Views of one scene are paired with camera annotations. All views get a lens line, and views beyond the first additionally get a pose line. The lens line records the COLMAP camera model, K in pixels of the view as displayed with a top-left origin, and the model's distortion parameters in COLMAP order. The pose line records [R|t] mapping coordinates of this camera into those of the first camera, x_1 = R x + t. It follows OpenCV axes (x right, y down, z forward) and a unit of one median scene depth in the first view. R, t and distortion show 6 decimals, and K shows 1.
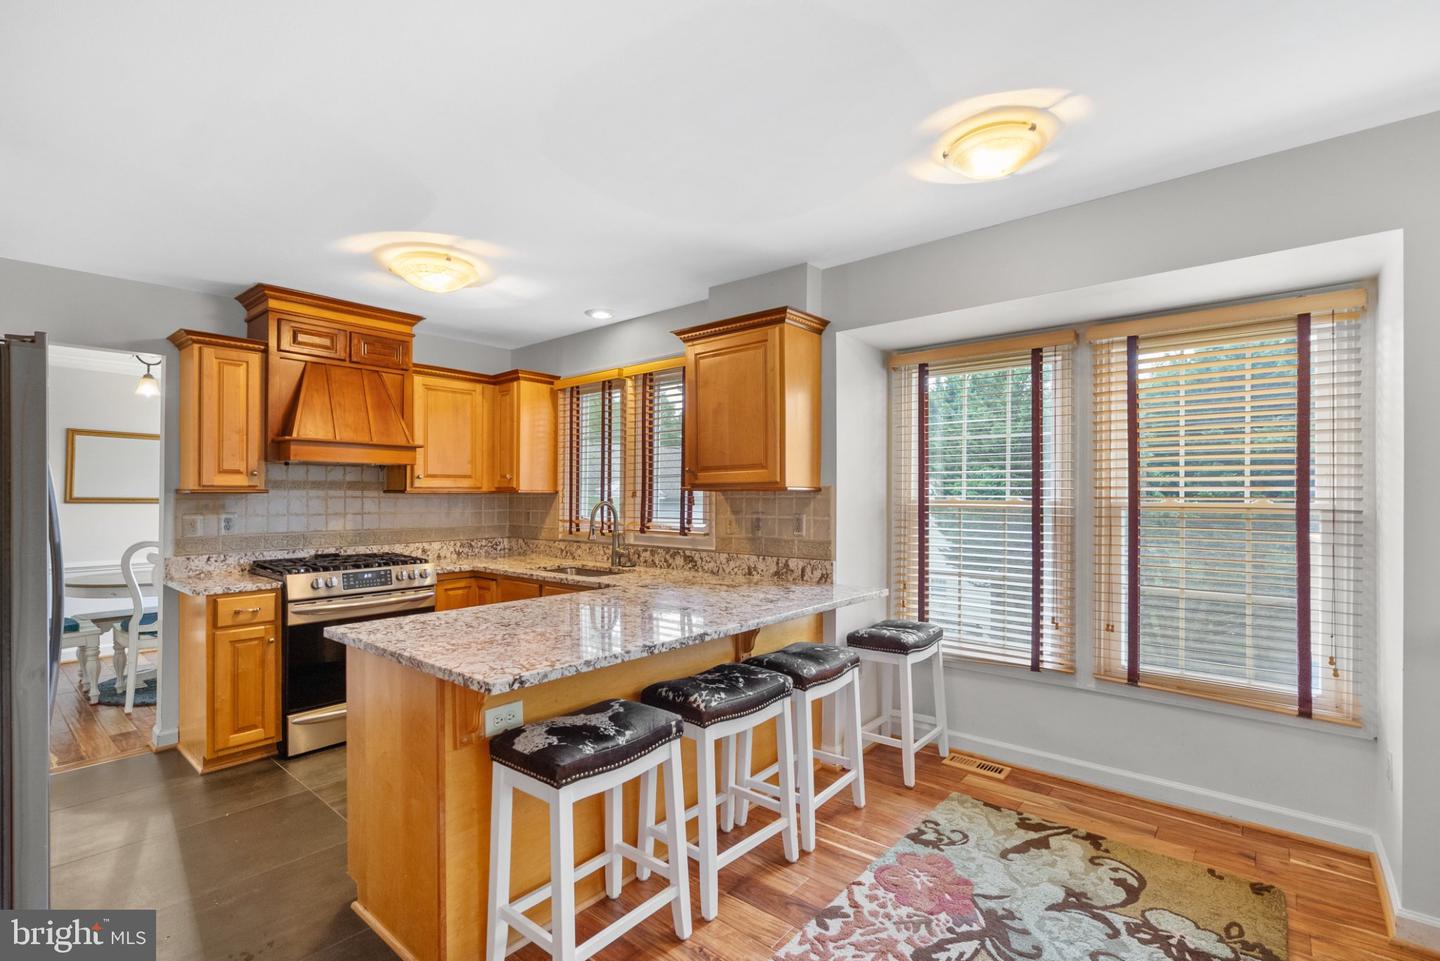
lens RADIAL K [[663.1, 0, 715.1], [0, 663.1, 488.3], [0, 0, 1]] dist [-0.002809, 0.003109]
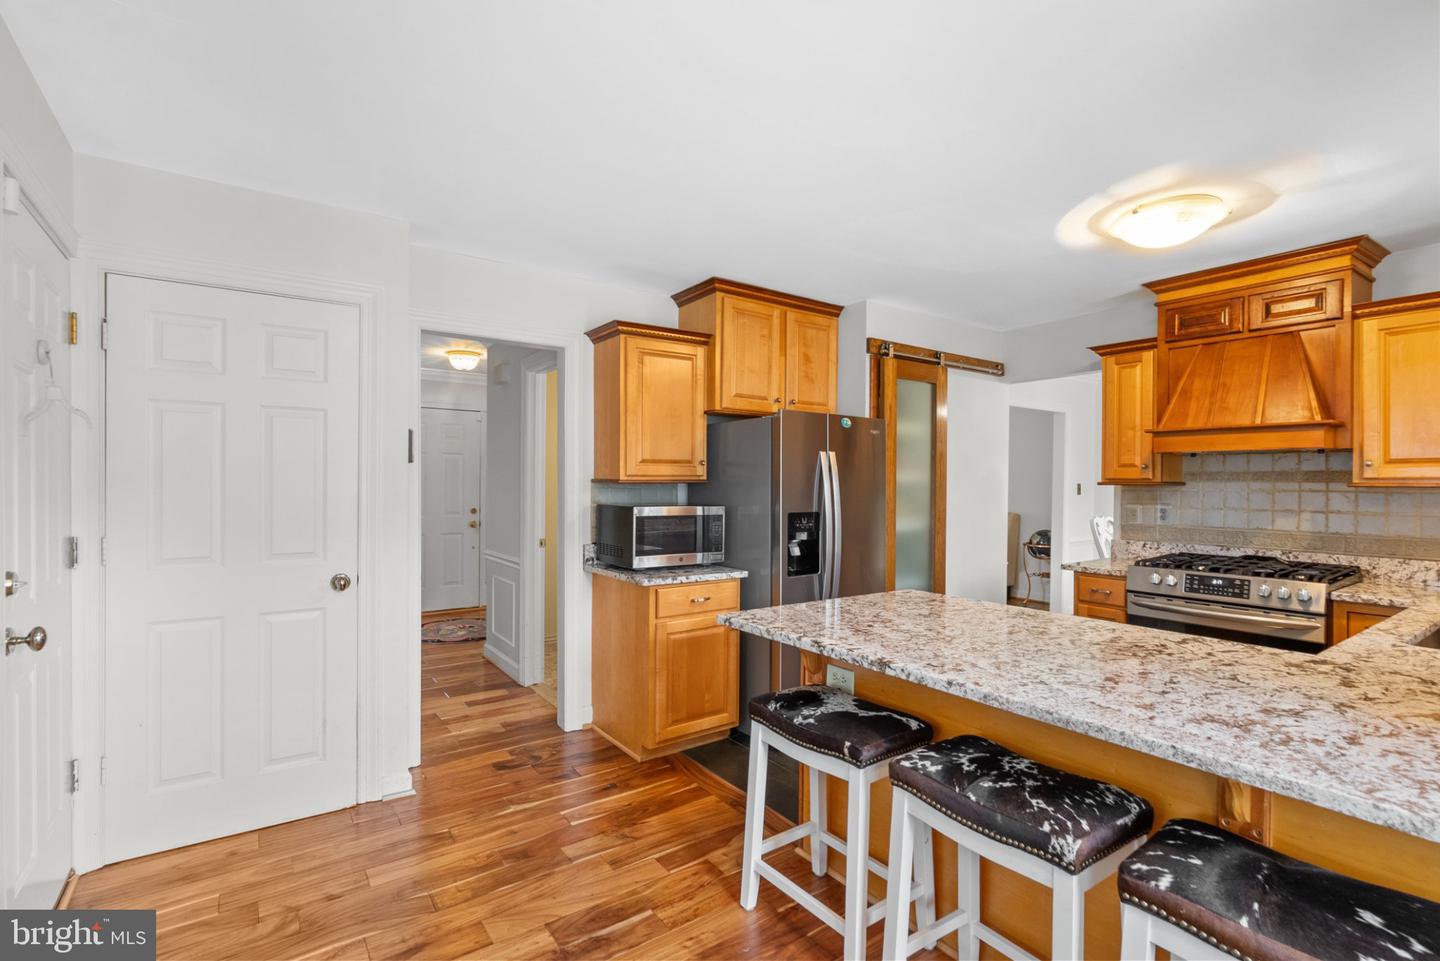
lens RADIAL K [[663.1, 0, 714.2], [0, 663.1, 483.2], [0, 0, 1]] dist [-0.002809, 0.003109]
pose [[-0.241908, 0.001612, -0.970298, 0.480070], [0.006102, 0.999981, 0.000140, -0.000569], [0.970280, -0.005887, -0.241913, 0.586521]]
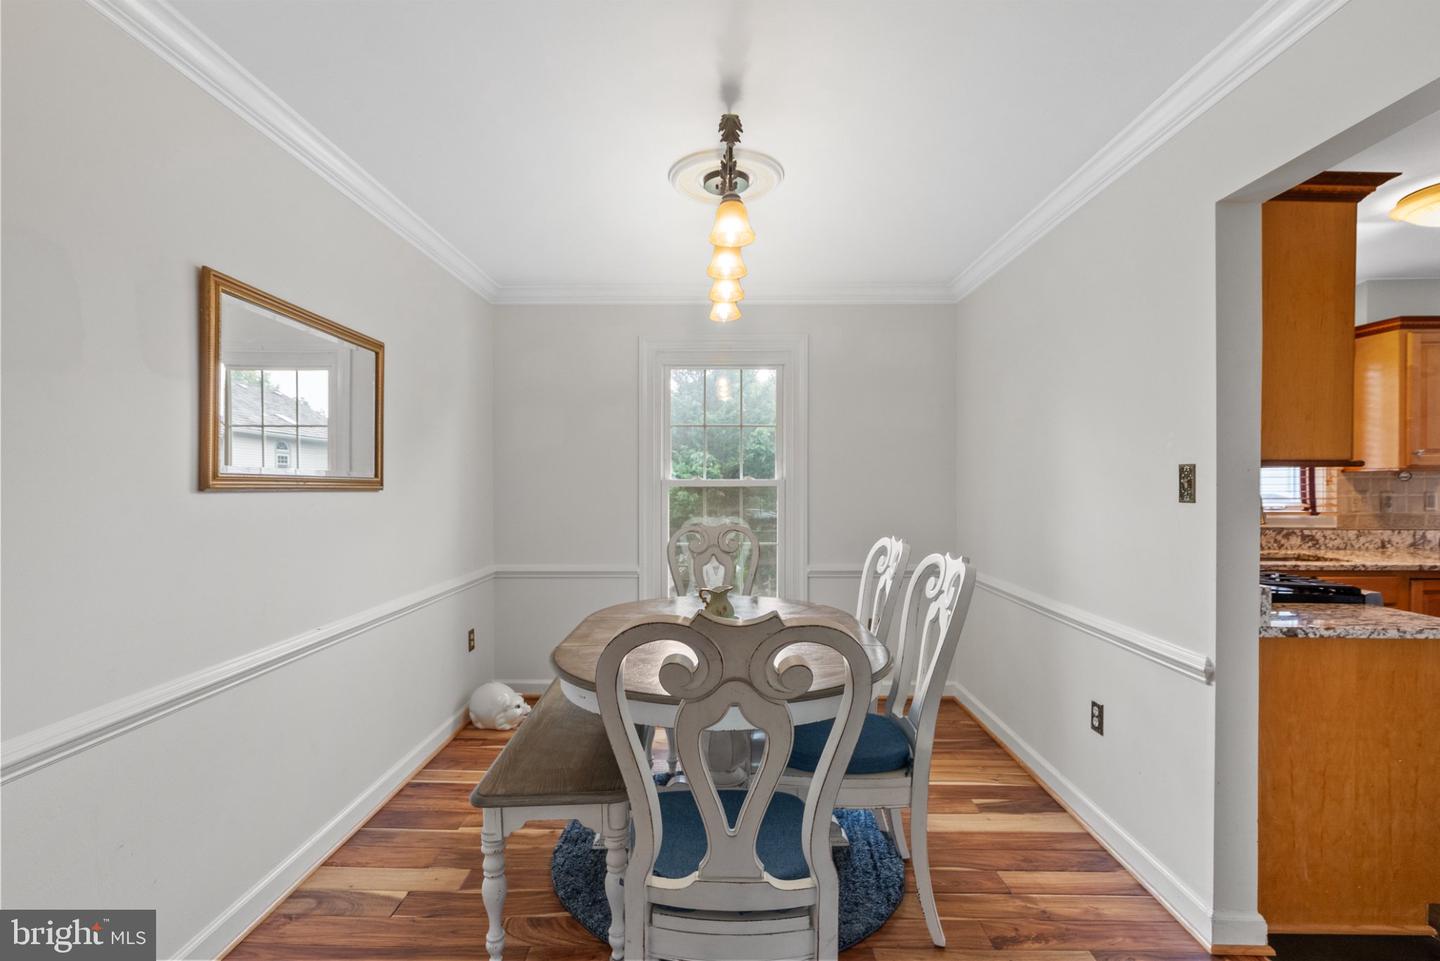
lens RADIAL K [[663.1, 0, 716.5], [0, 663.1, 483.4], [0, 0, 1]] dist [-0.002809, 0.003109]
pose [[0.767730, -0.003789, 0.640762, -1.493837], [-0.009628, 0.999801, 0.017448, 0.014682], [-0.640701, -0.019565, 0.767541, 0.862562]]
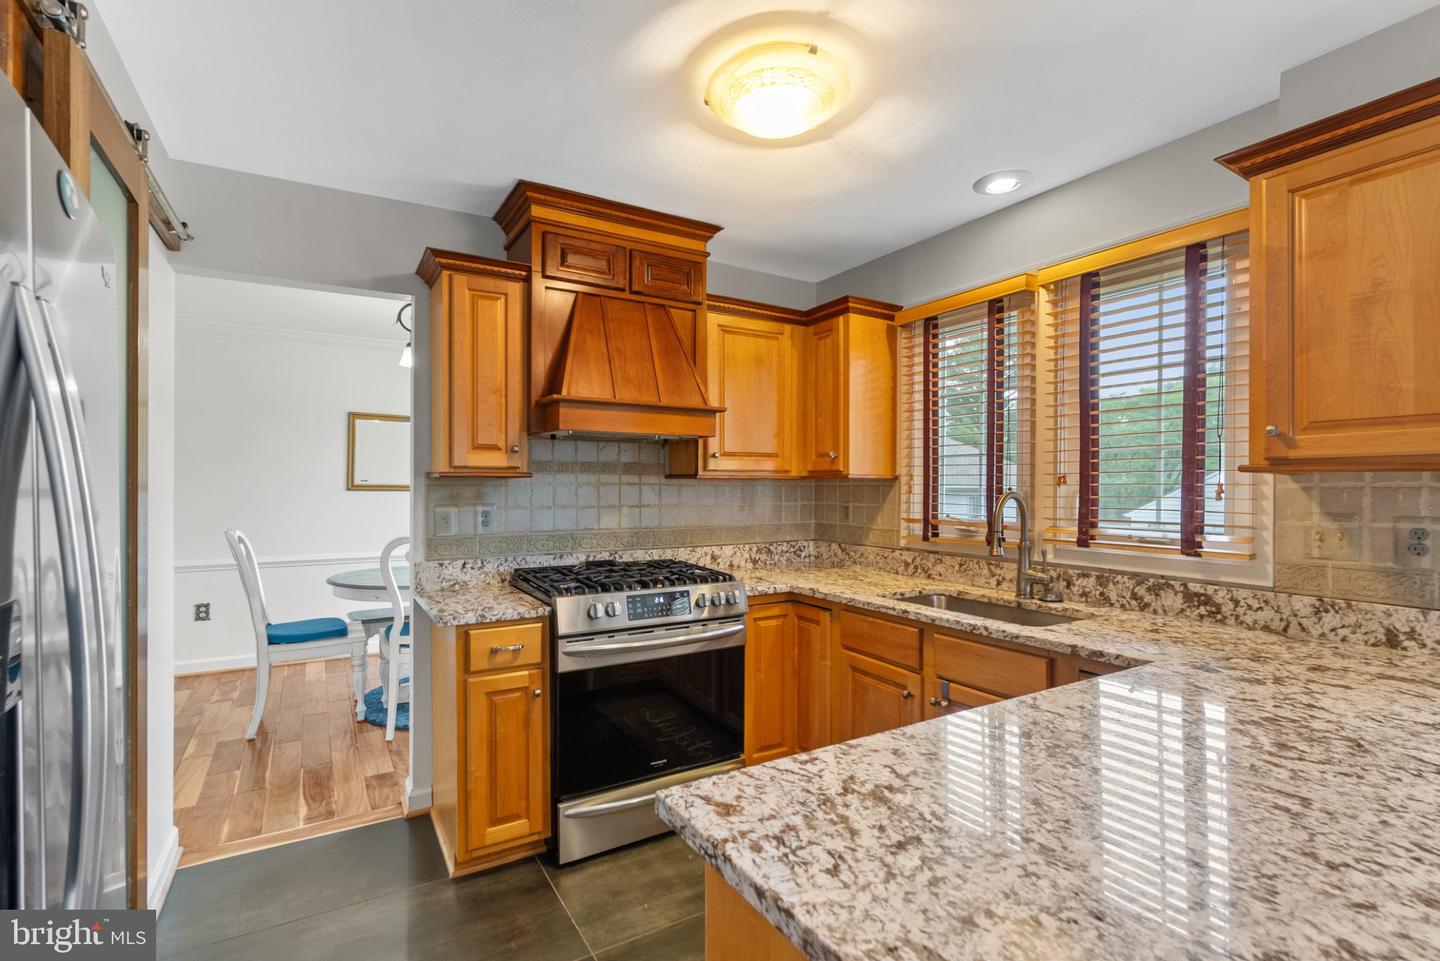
lens RADIAL K [[663.1, 0, 712.2], [0, 663.1, 487.2], [0, 0, 1]] dist [-0.002809, 0.003109]
pose [[0.948405, 0.004216, -0.317035, -0.264157], [0.000192, 0.999904, 0.013871, 0.007760], [0.317063, -0.013216, 0.948312, 0.384591]]
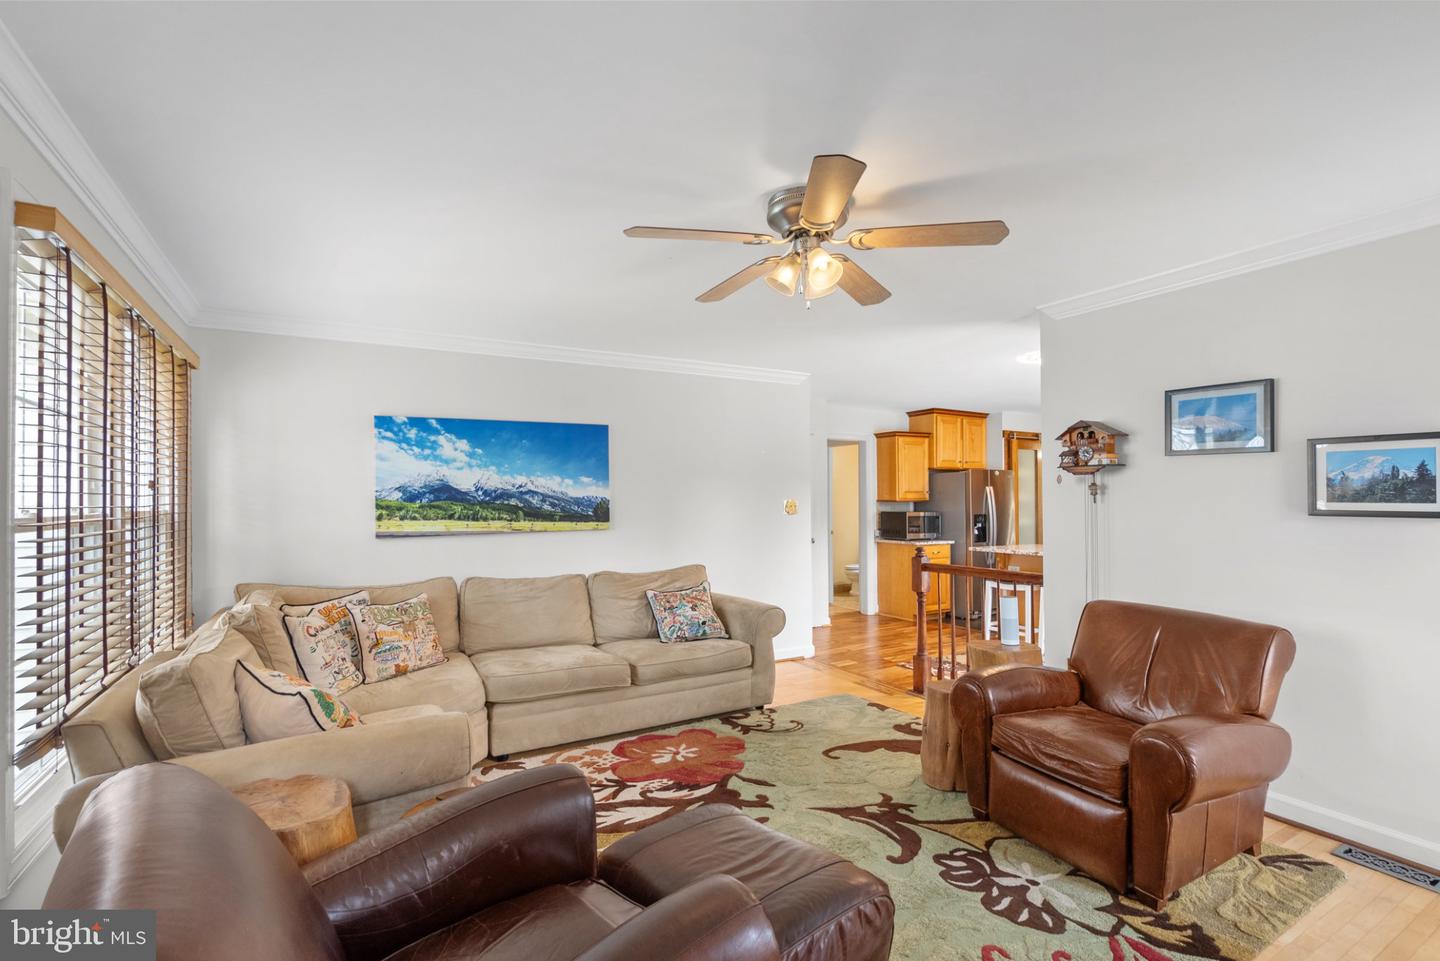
lens RADIAL K [[663.1, 0, 713.3], [0, 663.1, 492.7], [0, 0, 1]] dist [-0.002809, 0.003109]
pose [[-0.331519, -0.010025, -0.943395, 1.848807], [0.014147, 0.999778, -0.015596, -0.005991], [0.943343, -0.018517, -0.331303, 0.375078]]
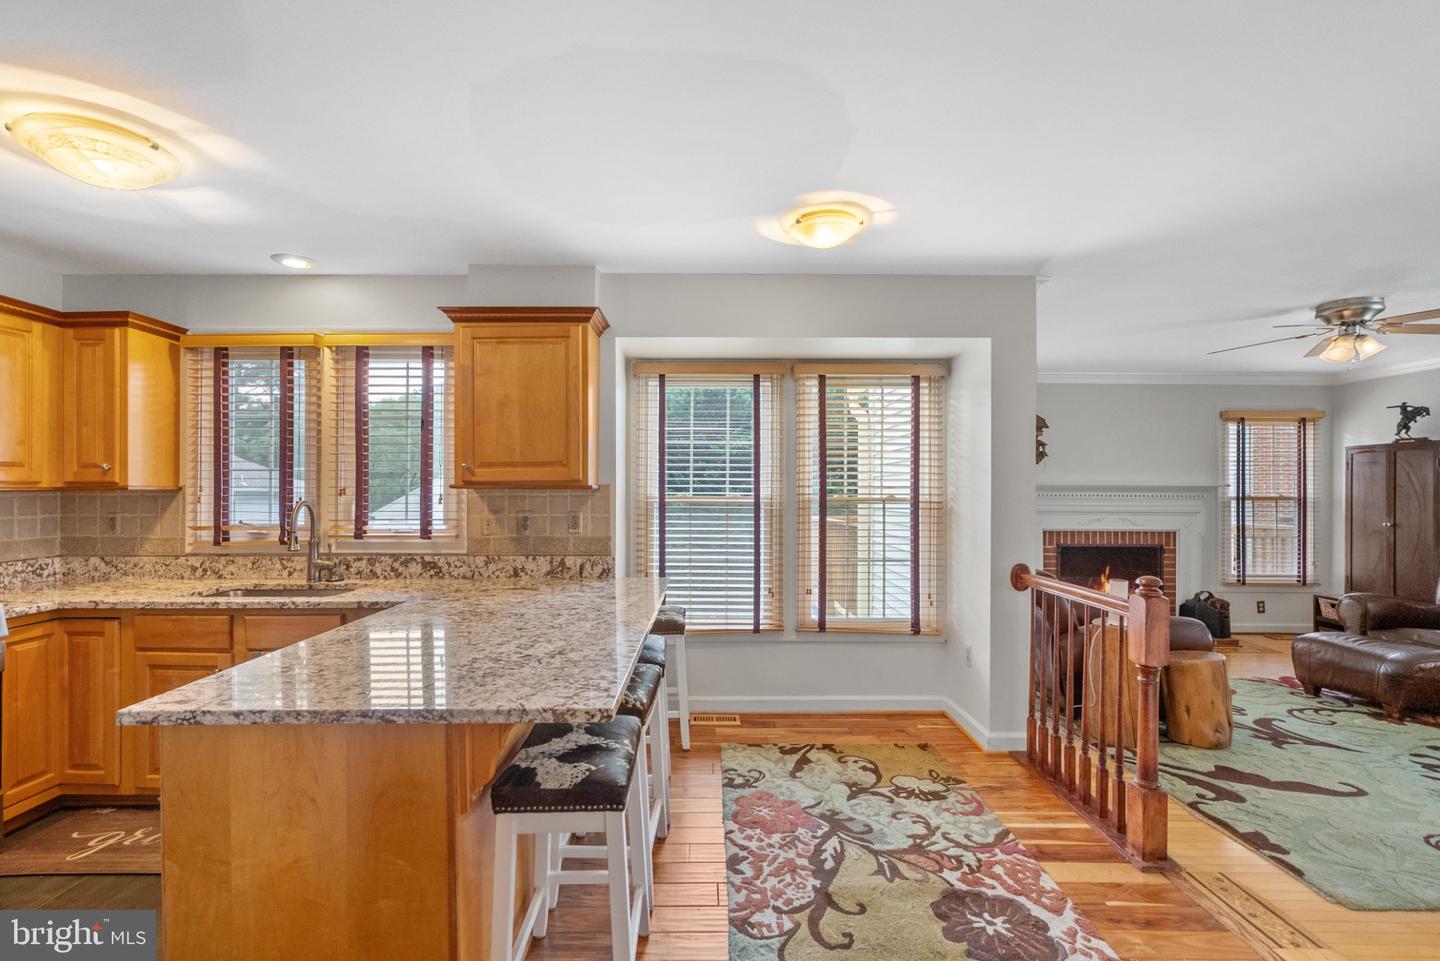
lens RADIAL K [[663.1, 0, 708.5], [0, 663.1, 486.4], [0, 0, 1]] dist [-0.002809, 0.003109]
pose [[0.758071, 0.001544, 0.652170, -0.357585], [-0.007113, 0.999957, 0.005902, -0.006670], [-0.652133, -0.009113, 0.758050, 0.099340]]
